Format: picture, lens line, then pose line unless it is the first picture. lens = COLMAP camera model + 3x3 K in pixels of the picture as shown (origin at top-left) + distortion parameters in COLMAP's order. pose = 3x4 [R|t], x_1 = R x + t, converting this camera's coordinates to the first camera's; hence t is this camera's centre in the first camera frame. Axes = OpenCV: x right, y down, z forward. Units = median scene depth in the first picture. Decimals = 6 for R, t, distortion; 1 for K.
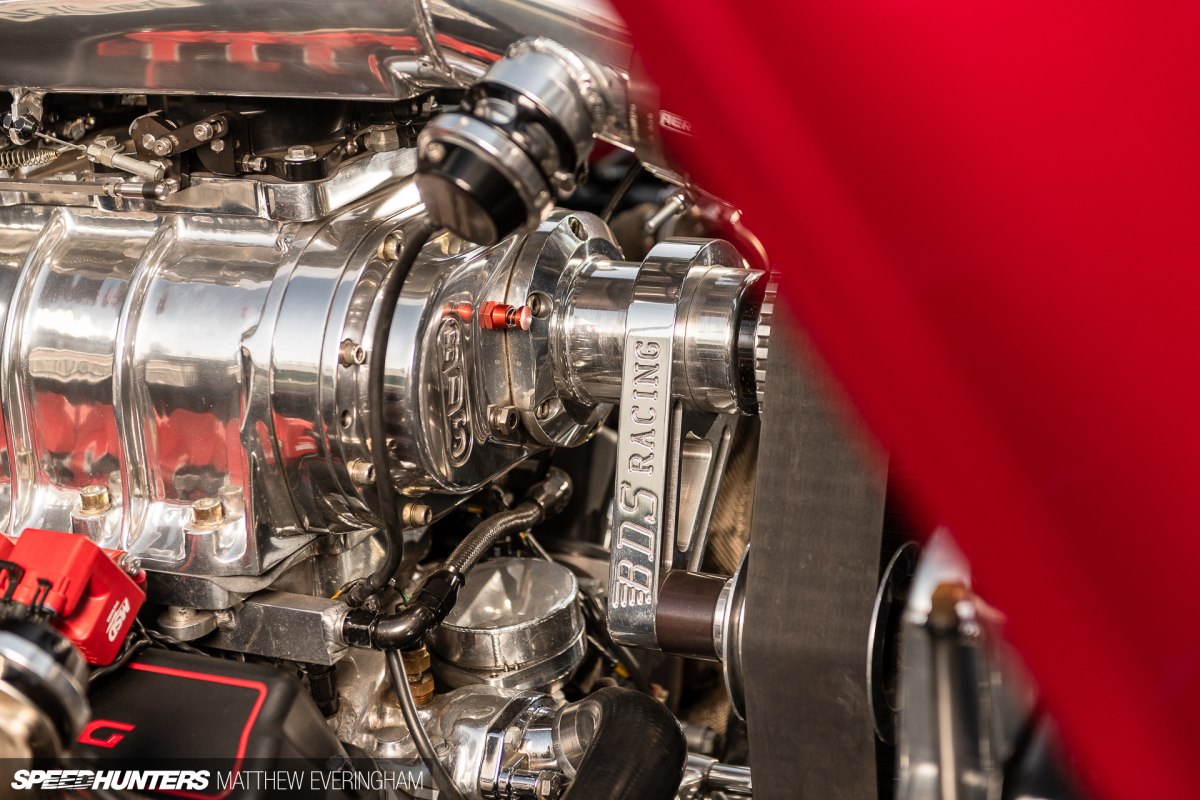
lens RADIAL K [[2306.8, 0, 601.6], [0, 2306.8, 400.6], [0, 0, 1]] dist [-0.068901, 0.000000]
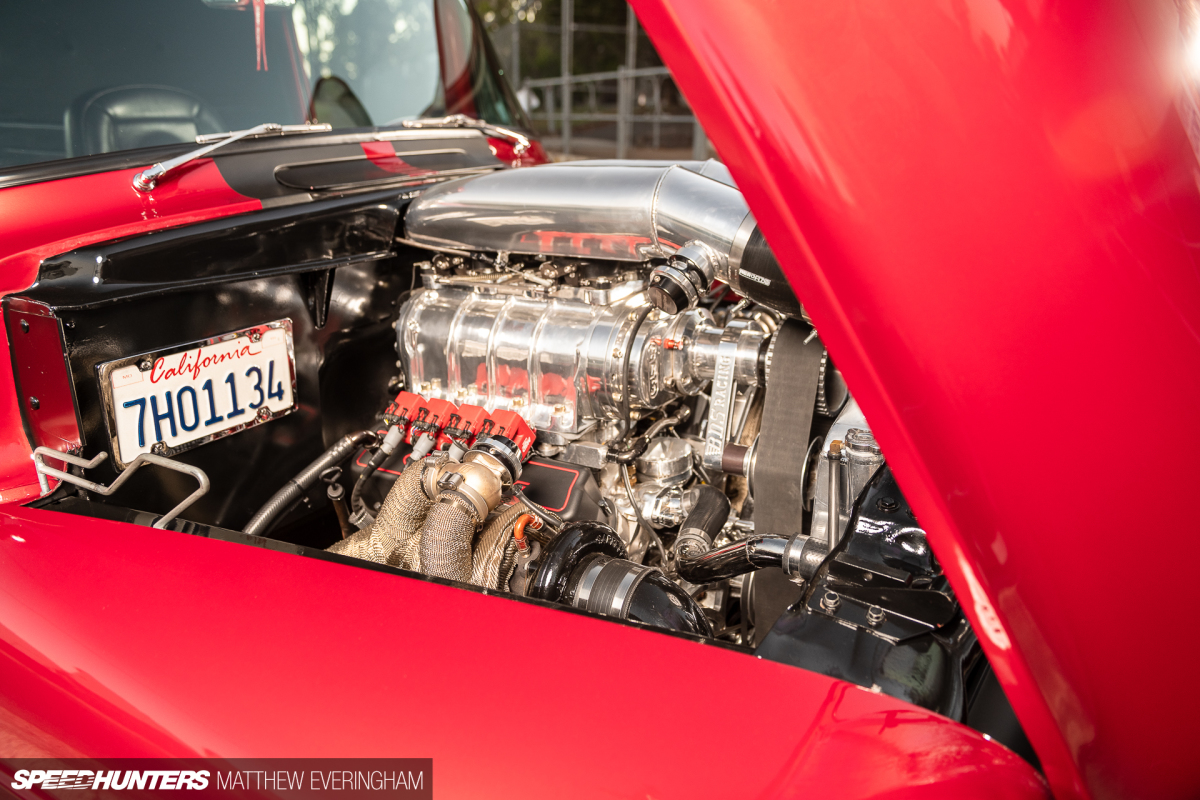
lens RADIAL K [[934.7, 0, 595.5], [0, 934.7, 400.7], [0, 0, 1]] dist [-0.023226, -0.001475]
pose [[0.993555, 0.065174, -0.092743, -0.026141], [-0.065102, 0.997871, 0.003805, 0.031346], [0.092794, 0.002257, 0.995683, -0.100416]]
